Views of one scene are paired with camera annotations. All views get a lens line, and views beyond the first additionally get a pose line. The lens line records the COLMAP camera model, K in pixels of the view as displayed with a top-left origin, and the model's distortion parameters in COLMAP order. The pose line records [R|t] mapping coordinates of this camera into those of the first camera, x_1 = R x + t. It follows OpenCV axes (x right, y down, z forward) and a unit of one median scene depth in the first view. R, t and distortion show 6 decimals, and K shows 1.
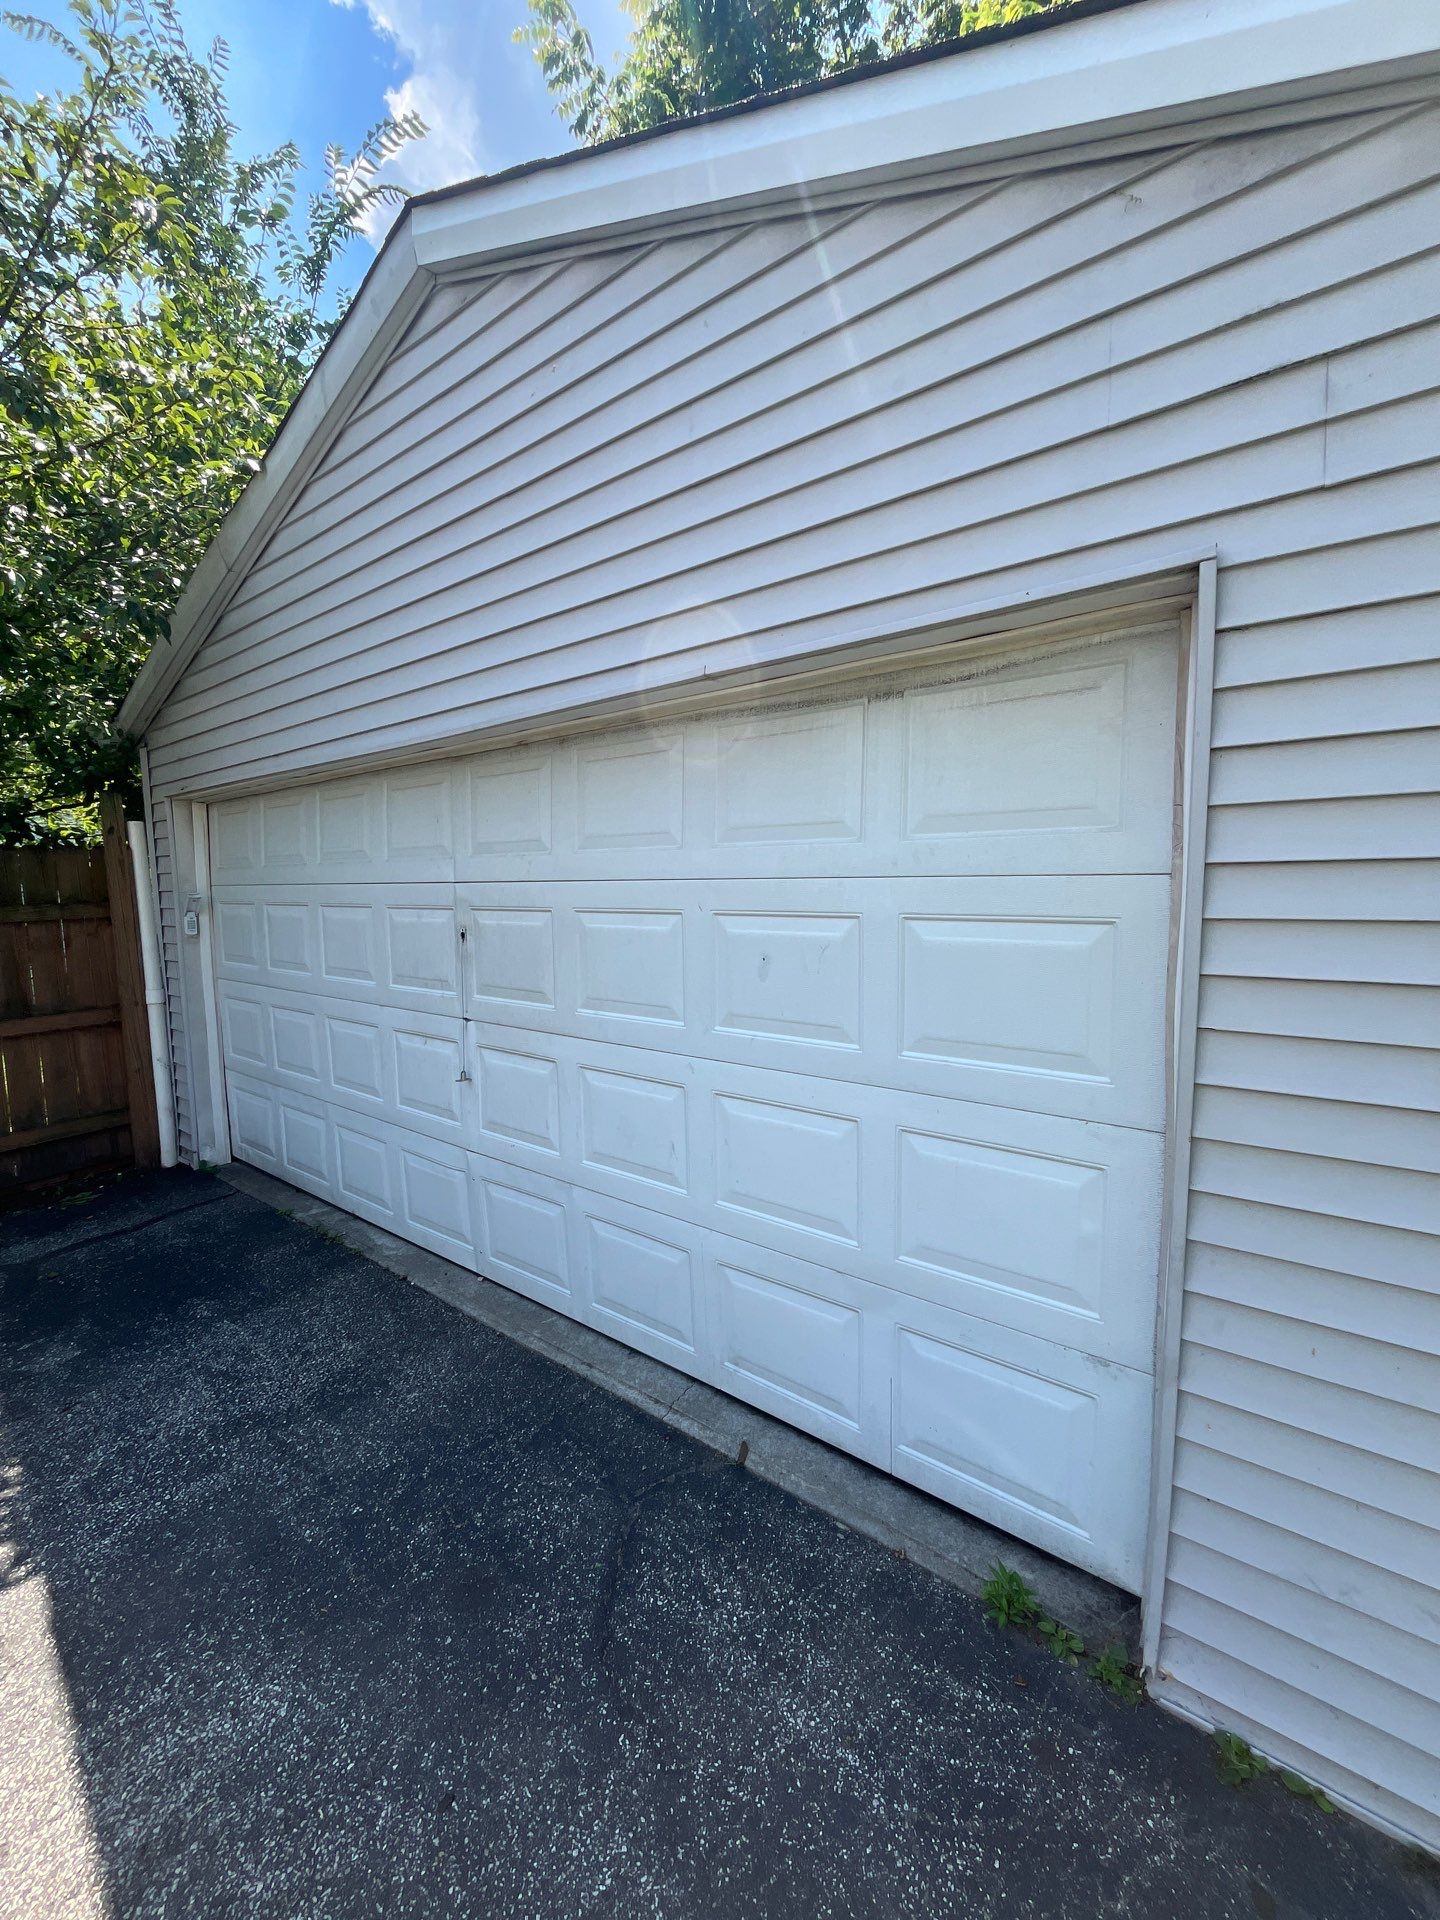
lens RADIAL K [[772.3, 0, 720.1], [0, 772.3, 955.4], [0, 0, 1]] dist [-0.004446, 0.000177]
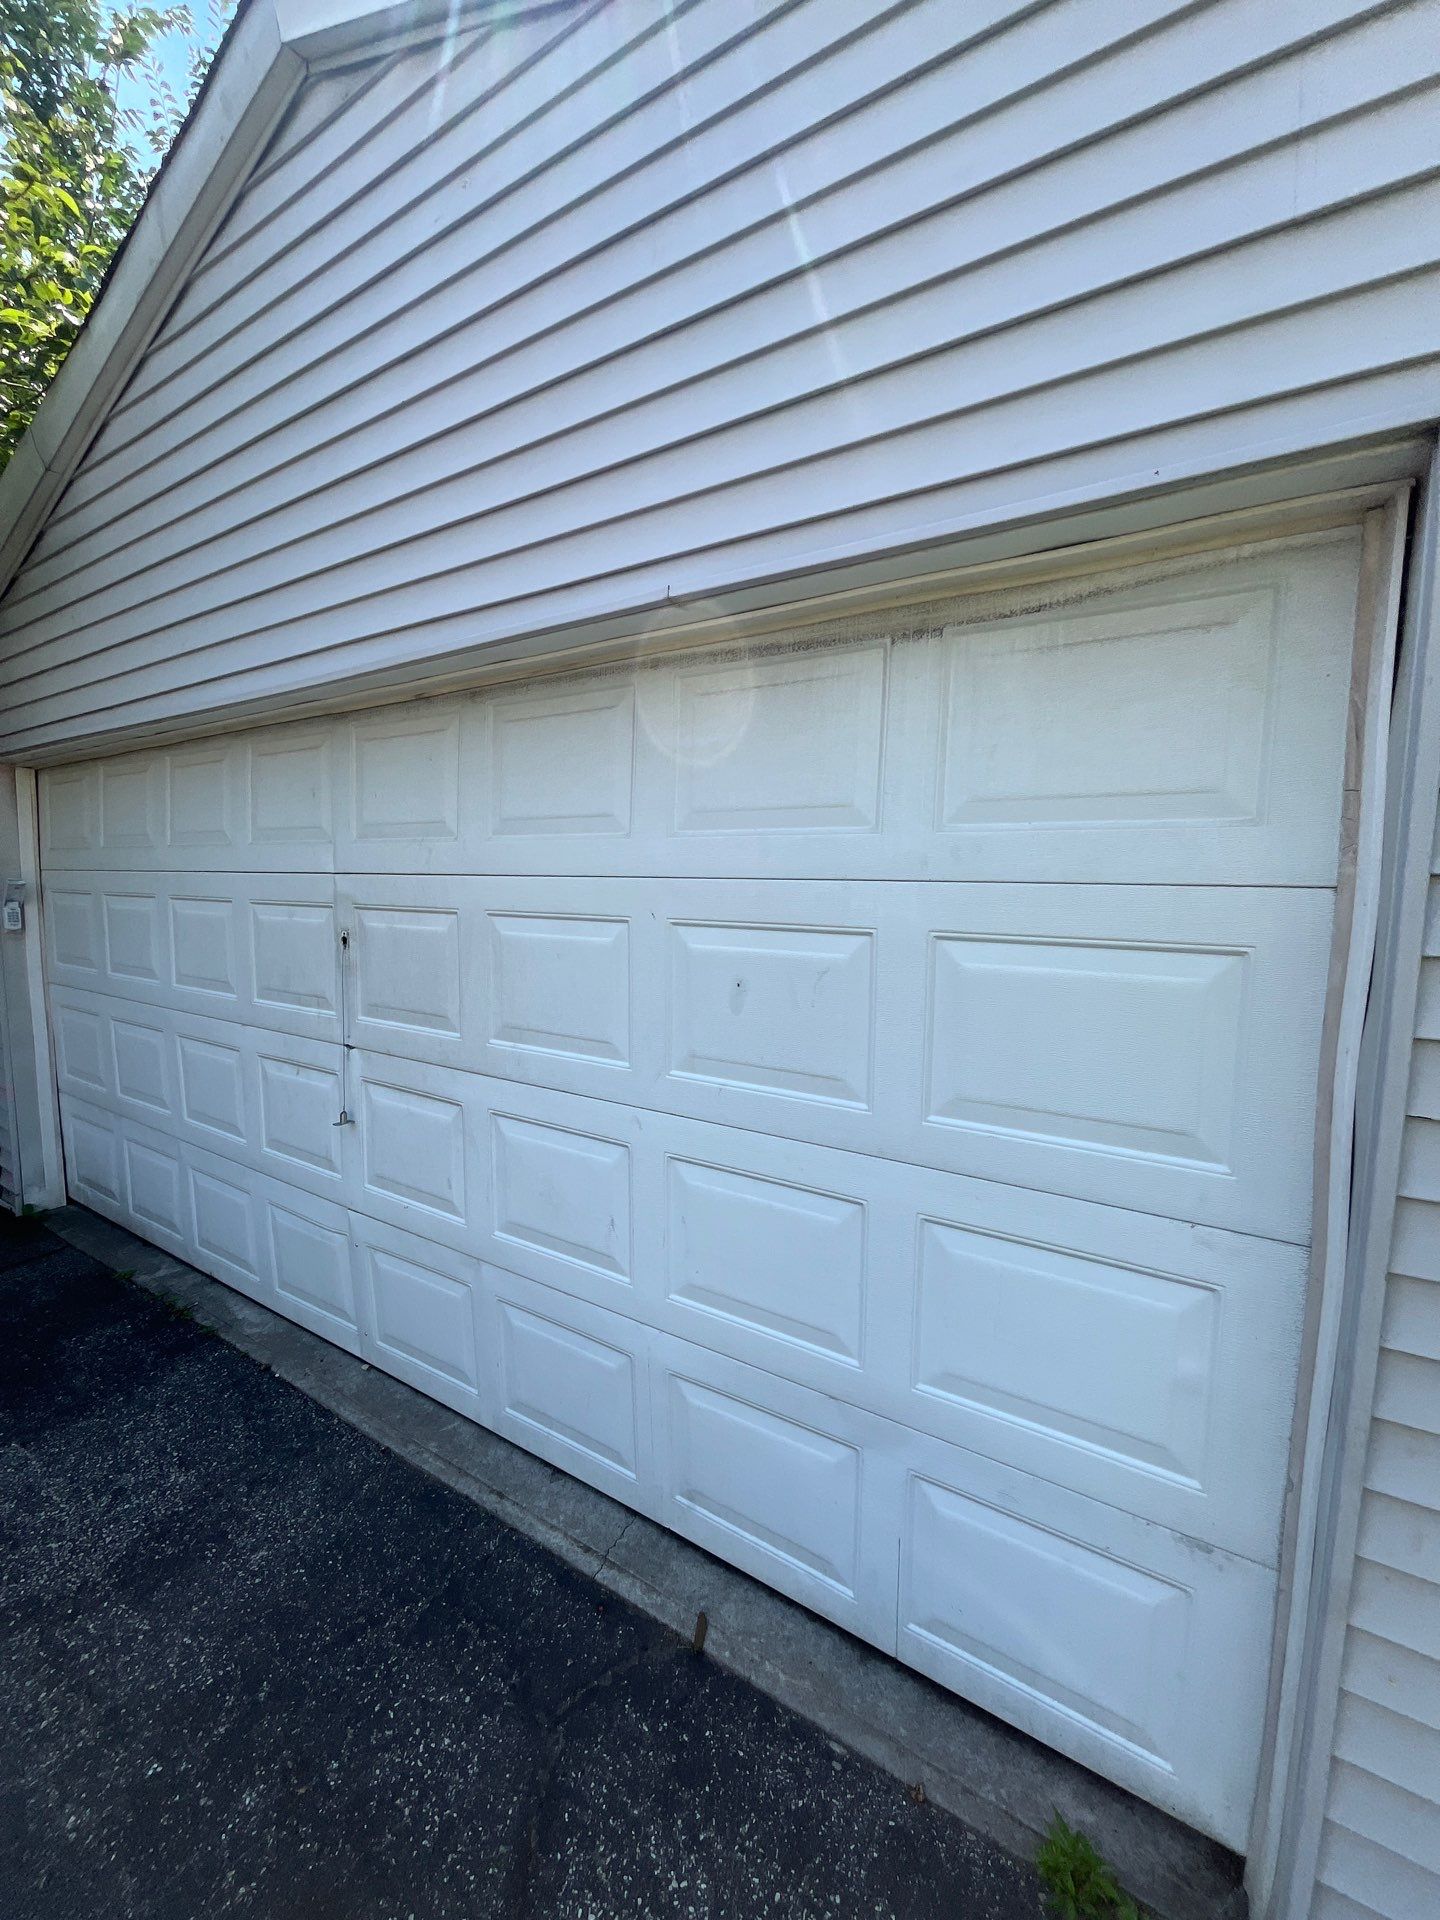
lens RADIAL K [[772.3, 0, 719.3], [0, 772.3, 957.0], [0, 0, 1]] dist [-0.004446, 0.000177]
pose [[0.995910, 0.013685, 0.089312, -0.028750], [-0.014322, 0.999876, 0.006497, -0.026231], [-0.089212, -0.007750, 0.995983, 0.236723]]
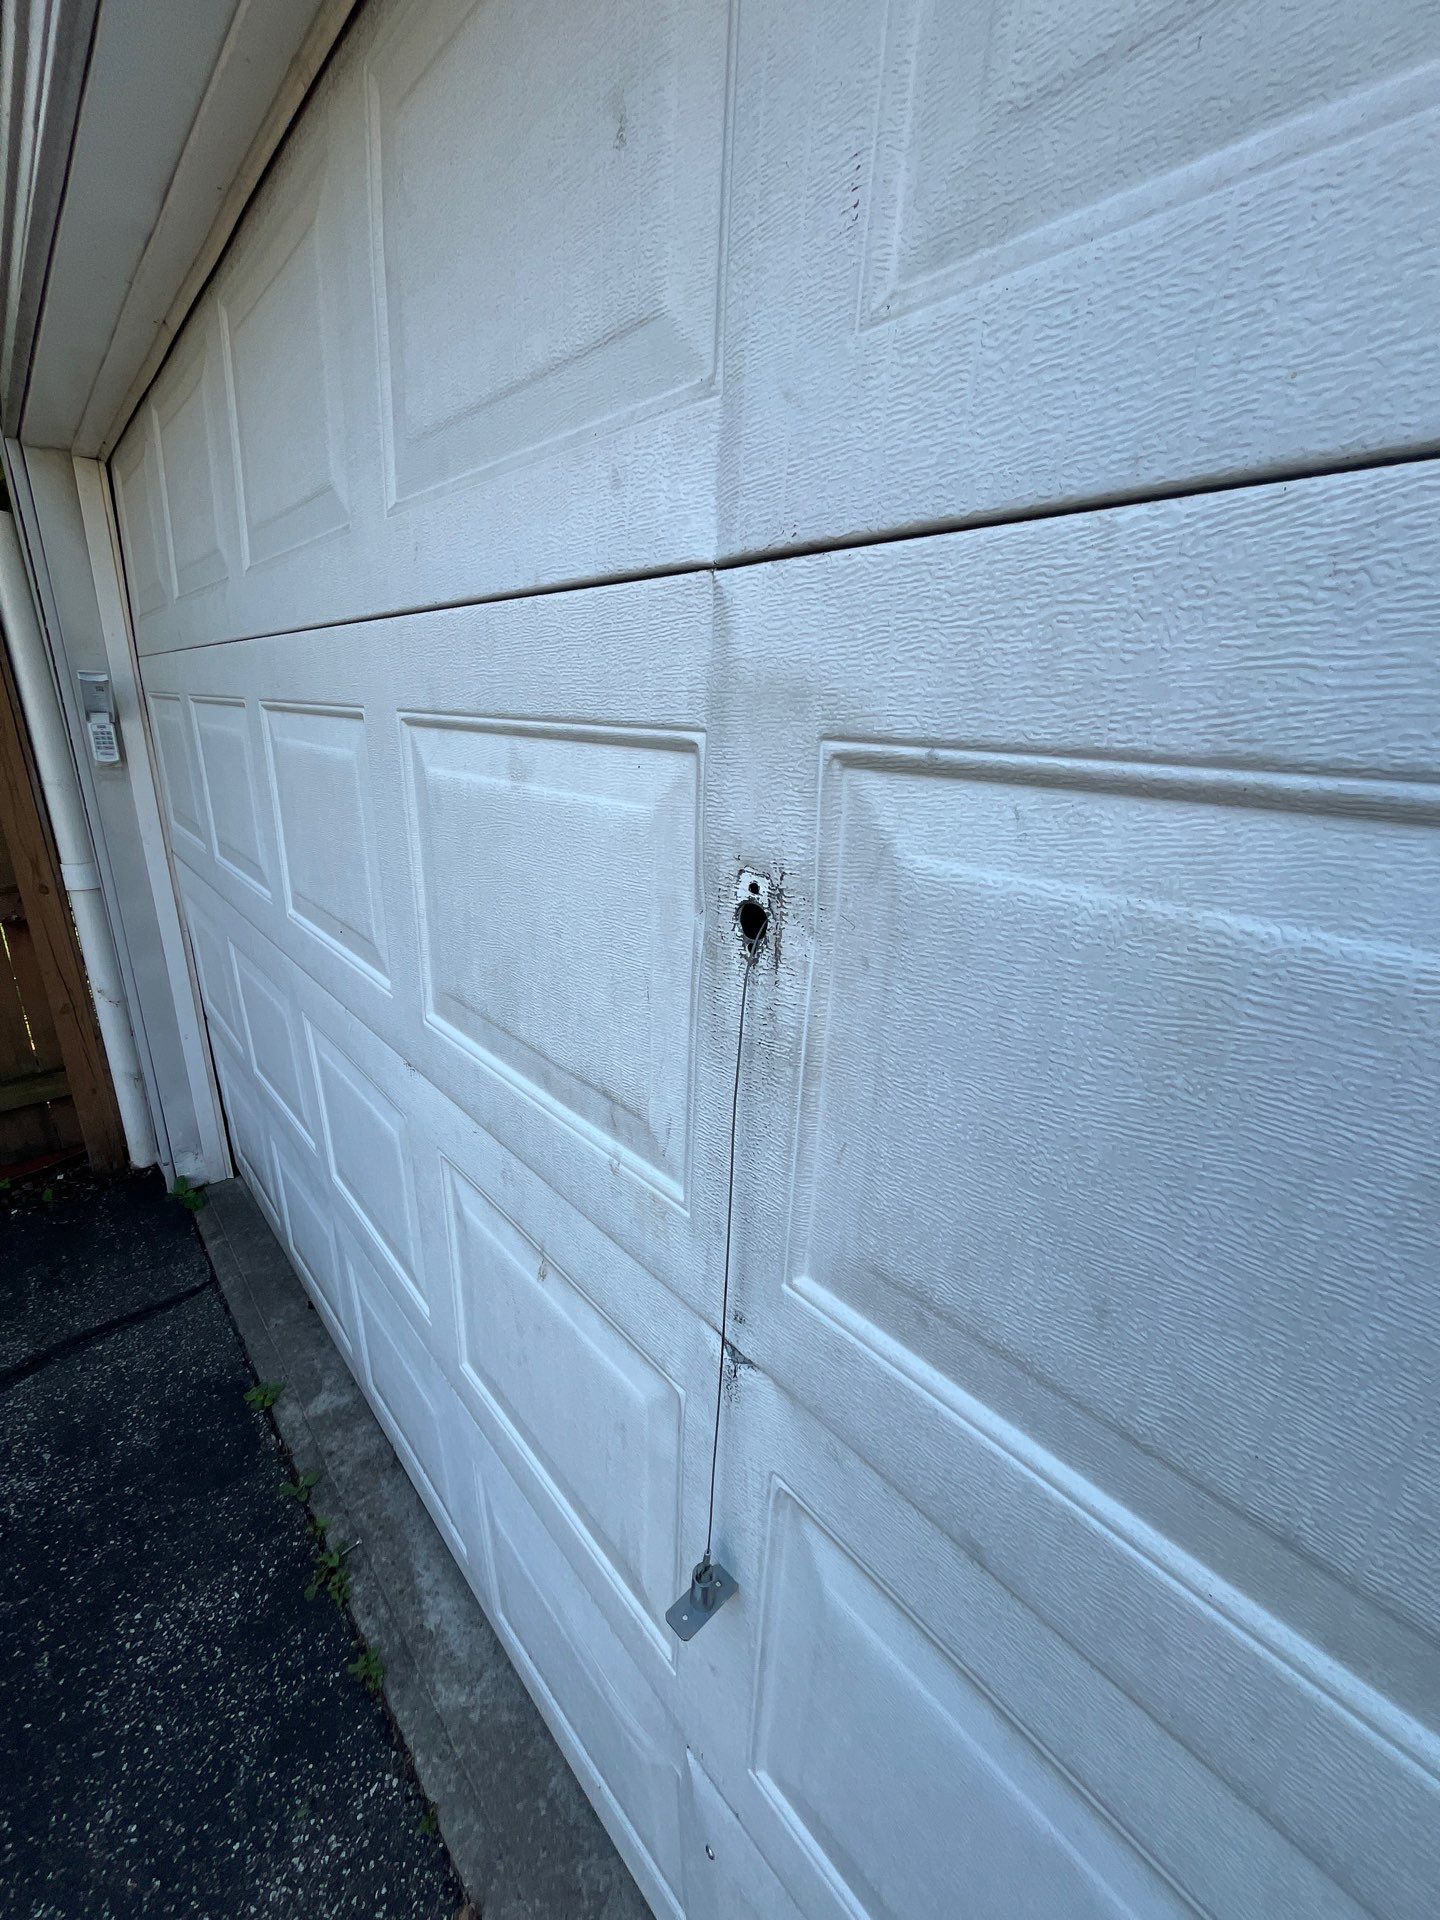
lens RADIAL K [[772.3, 0, 722.9], [0, 772.3, 964.7], [0, 0, 1]] dist [-0.004446, 0.000177]
pose [[0.981727, 0.101487, -0.160976, -0.412638], [-0.063683, 0.972357, 0.224646, -0.069998], [0.179325, -0.210289, 0.961052, 1.112007]]
